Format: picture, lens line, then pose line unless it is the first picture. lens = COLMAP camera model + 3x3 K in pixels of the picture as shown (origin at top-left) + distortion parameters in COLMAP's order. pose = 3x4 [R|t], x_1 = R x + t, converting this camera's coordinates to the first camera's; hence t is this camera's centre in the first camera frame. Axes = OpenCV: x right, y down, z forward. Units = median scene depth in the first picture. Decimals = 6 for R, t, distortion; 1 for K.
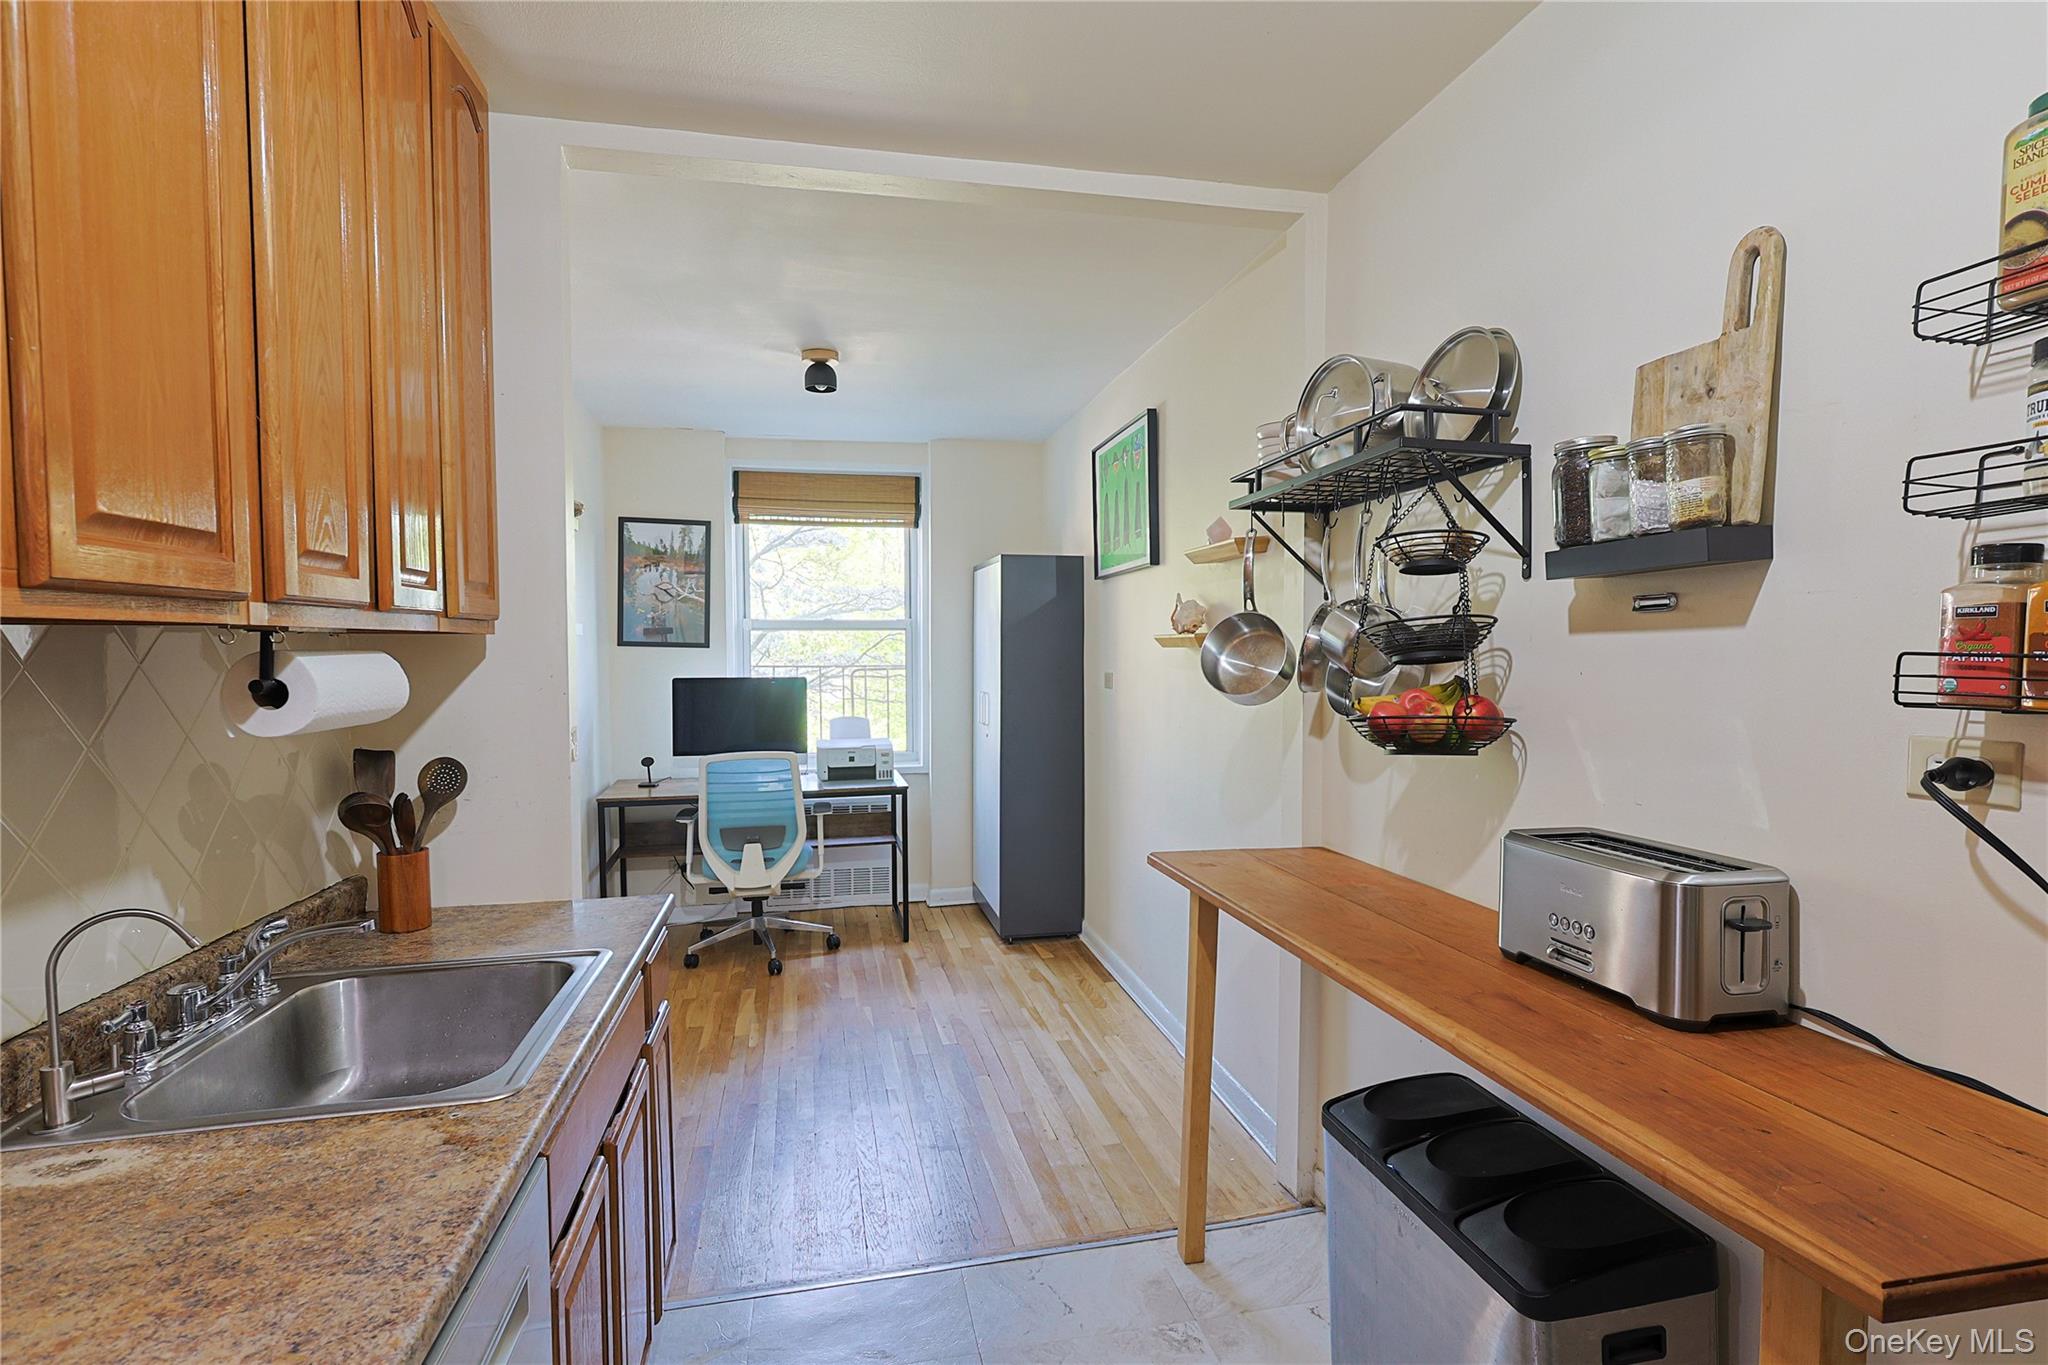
lens RADIAL K [[1047.5, 0, 1029.0], [0, 1047.5, 686.9], [0, 0, 1]] dist [-0.000130, 0.000731]
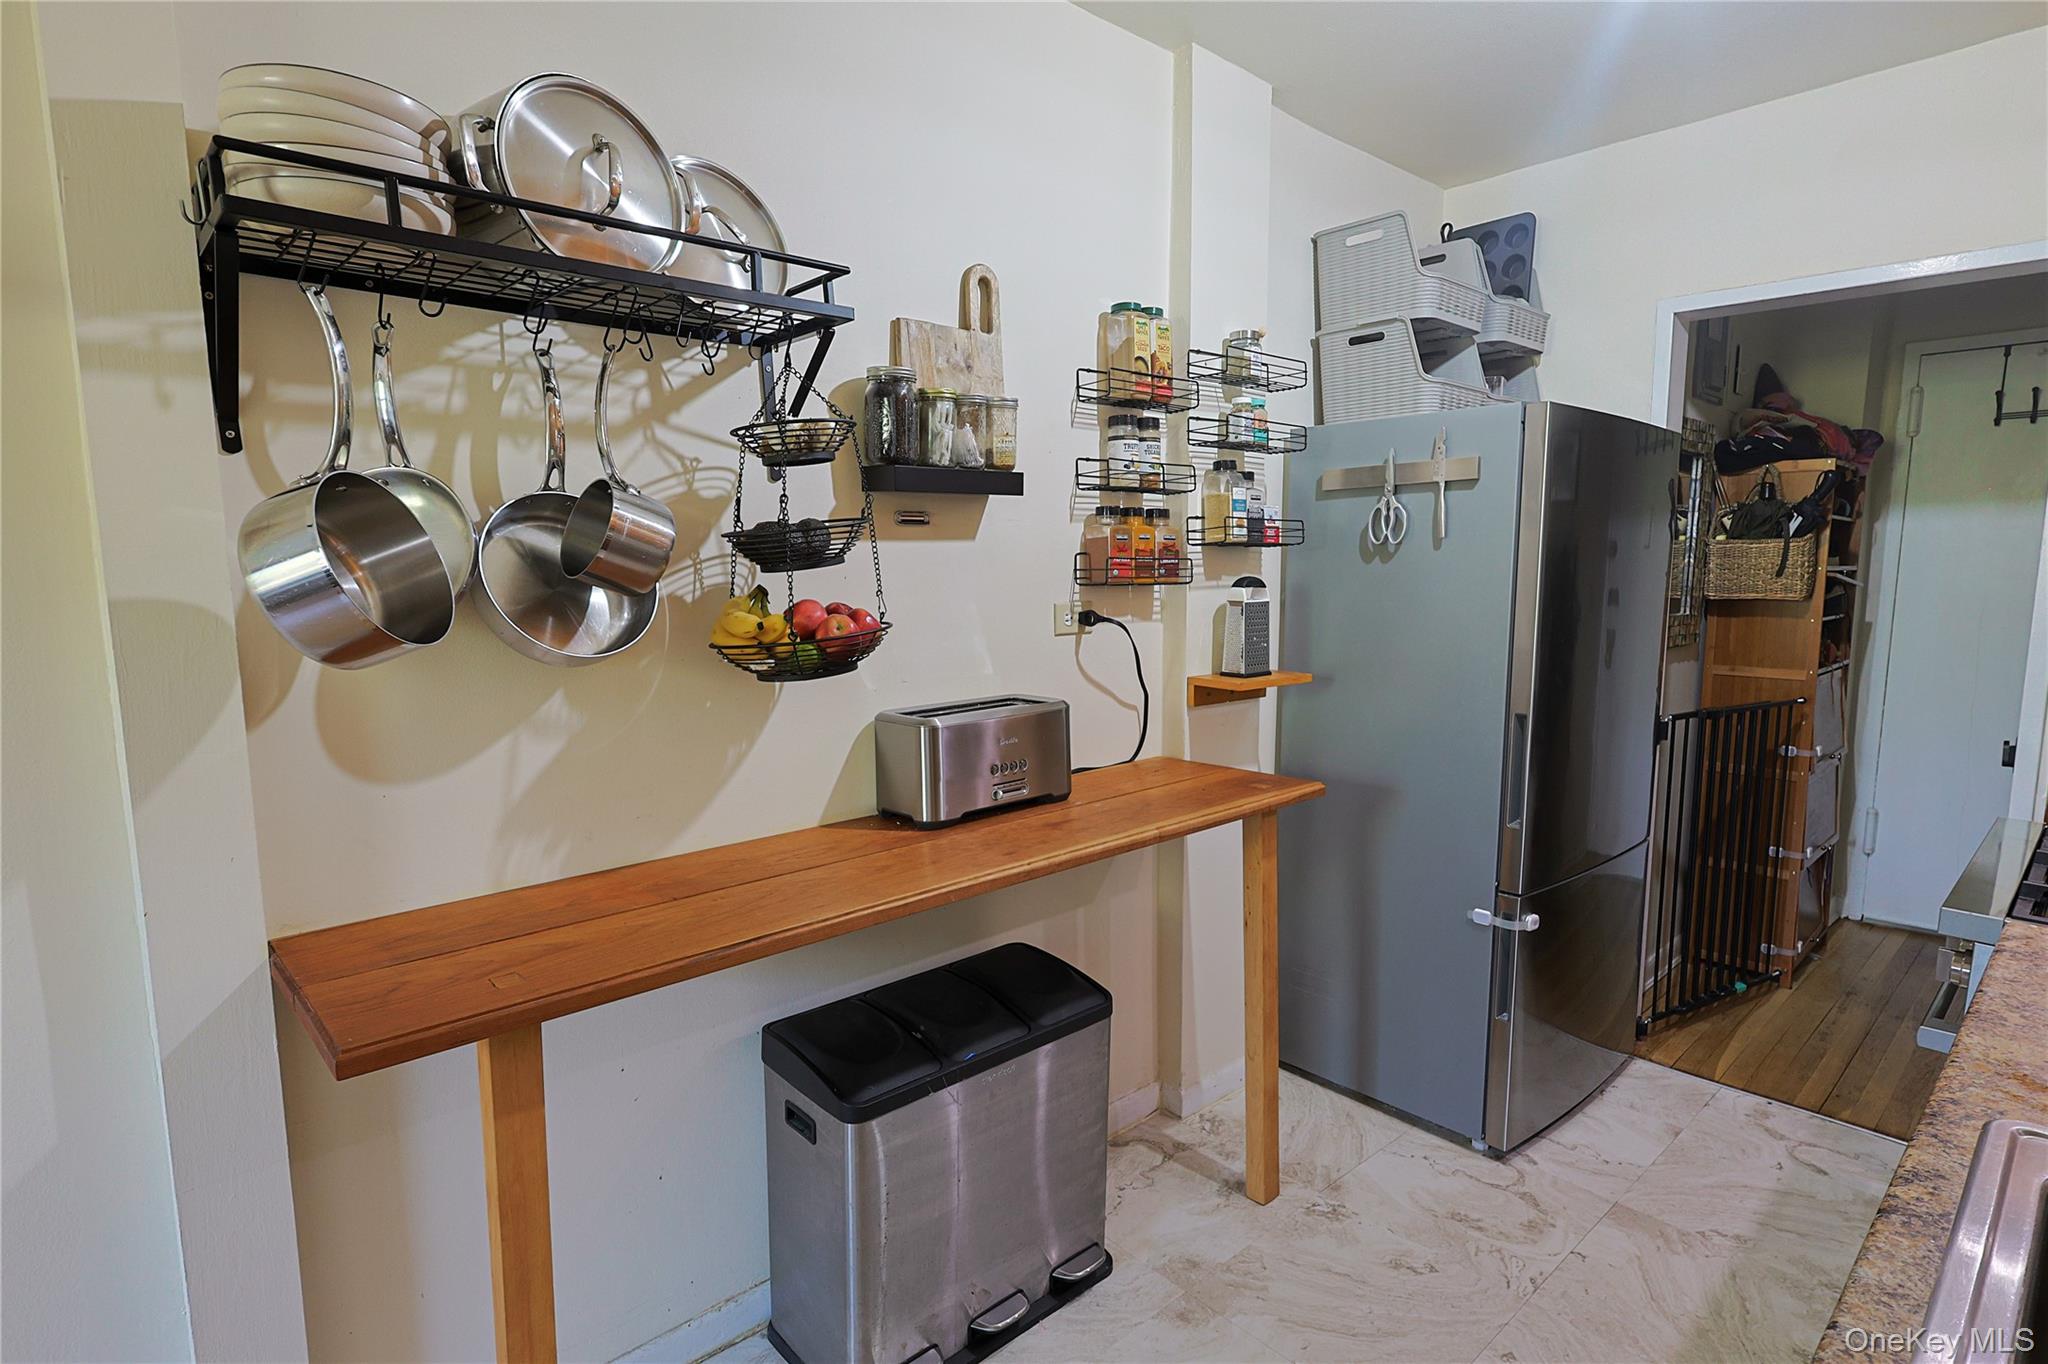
lens RADIAL K [[1055.7, 0, 1068.2], [0, 1055.7, 704.7], [0, 0, 1]] dist [0.000374, 0.001593]
pose [[-0.538795, -0.108446, 0.835427, -0.632827], [0.035426, 0.987886, 0.151084, -0.047447], [-0.841691, 0.110999, -0.528427, 1.664042]]
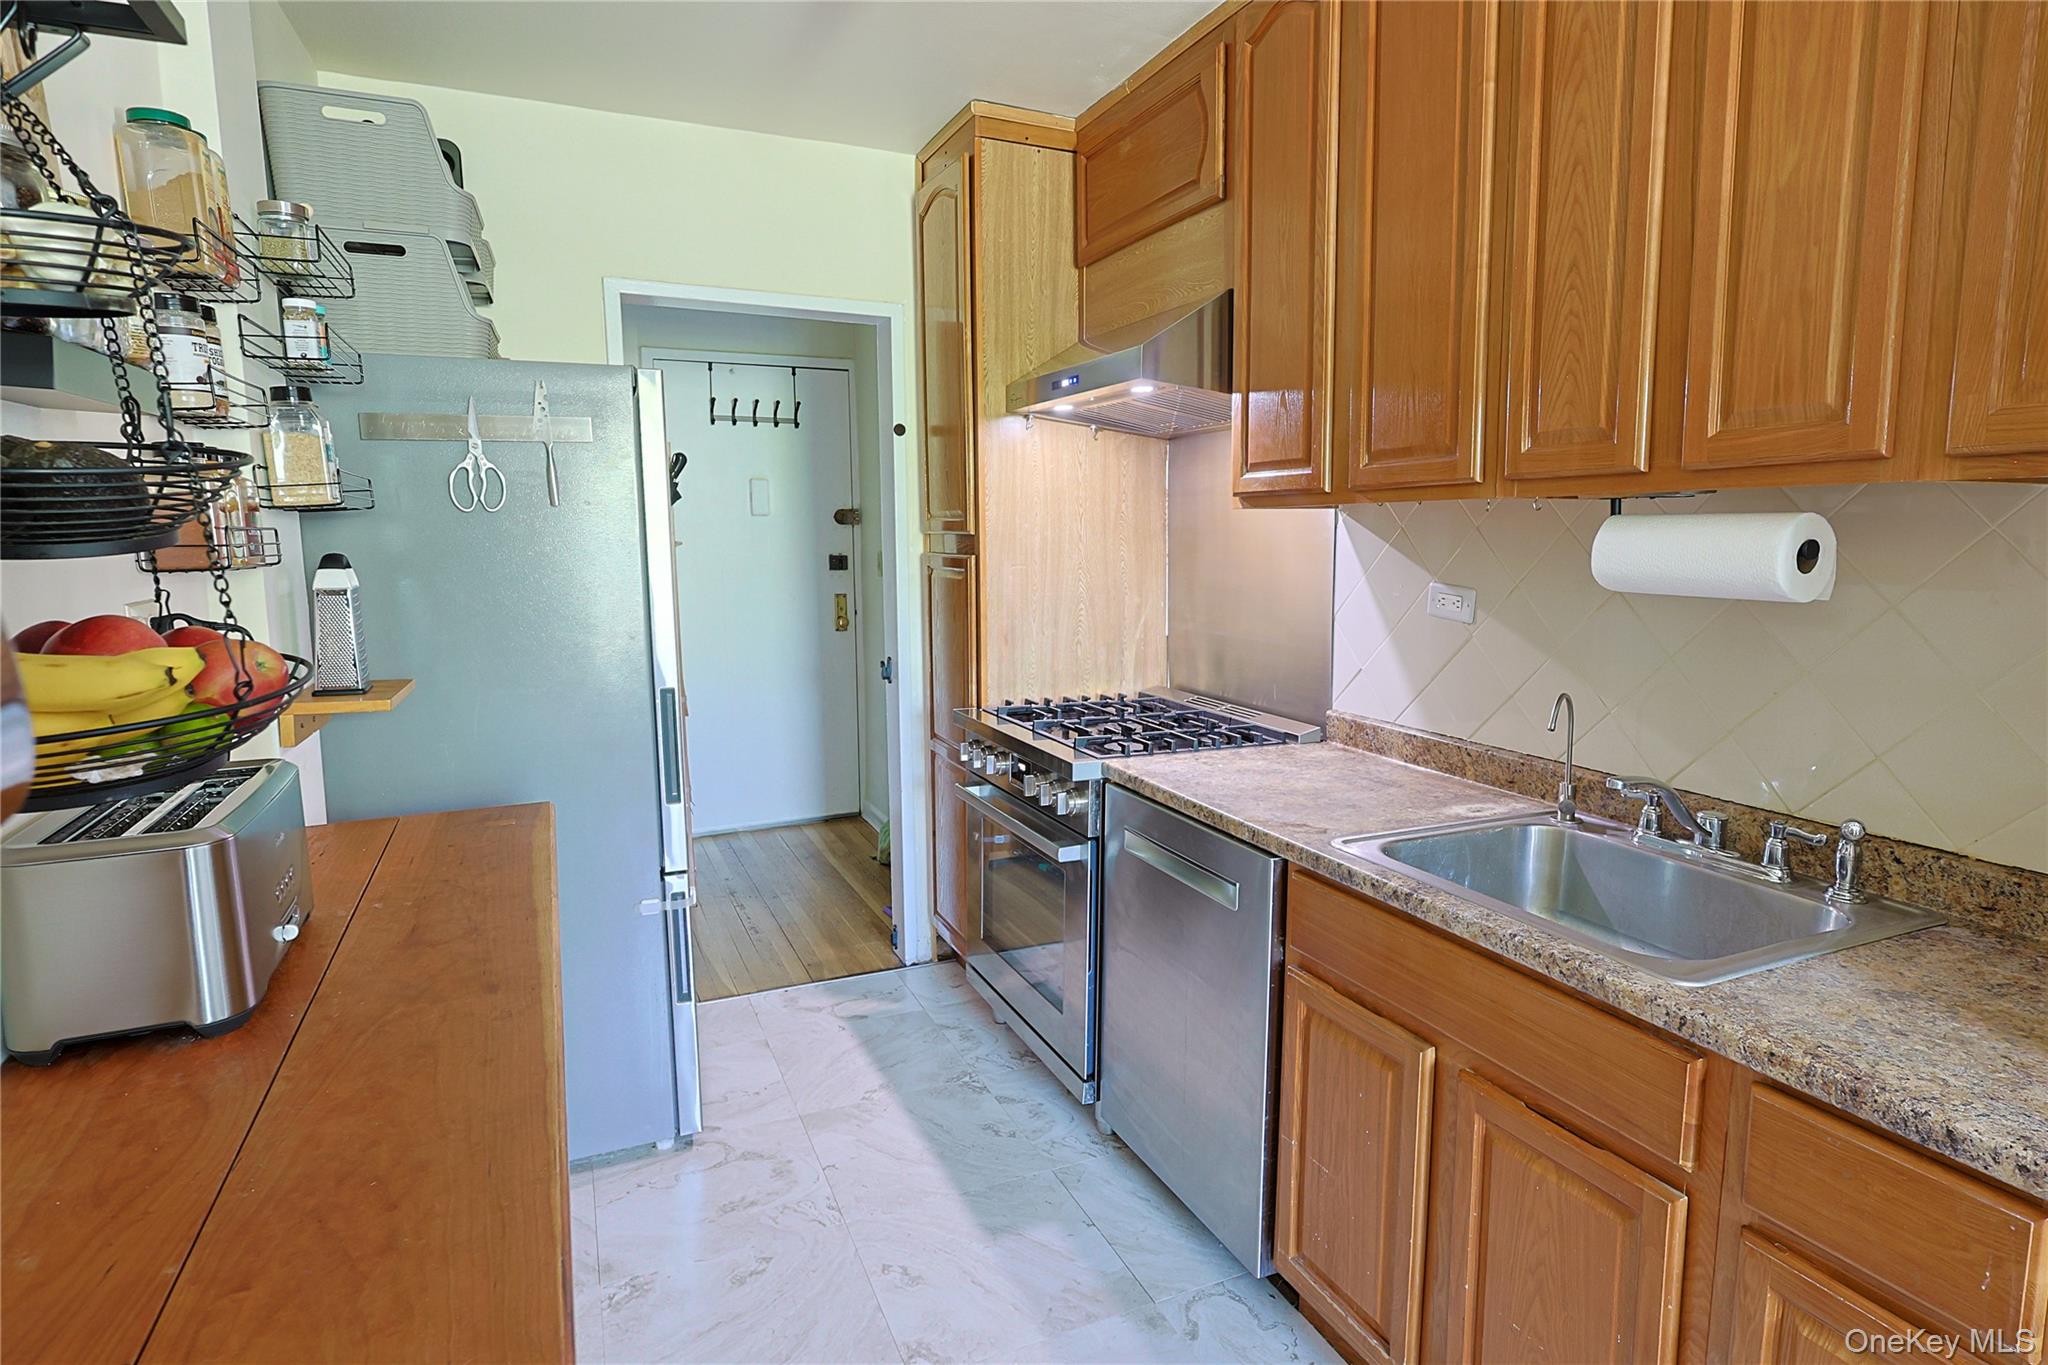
lens RADIAL K [[1087.8, 0, 1061.6], [0, 1087.8, 668.1], [0, 0, 1]] dist [-0.002996, 0.001937]
pose [[-0.972156, 0.037564, -0.231304, 0.144255], [-0.000833, 0.986508, 0.163713, -0.059989], [0.234333, 0.159347, -0.959008, 1.917081]]
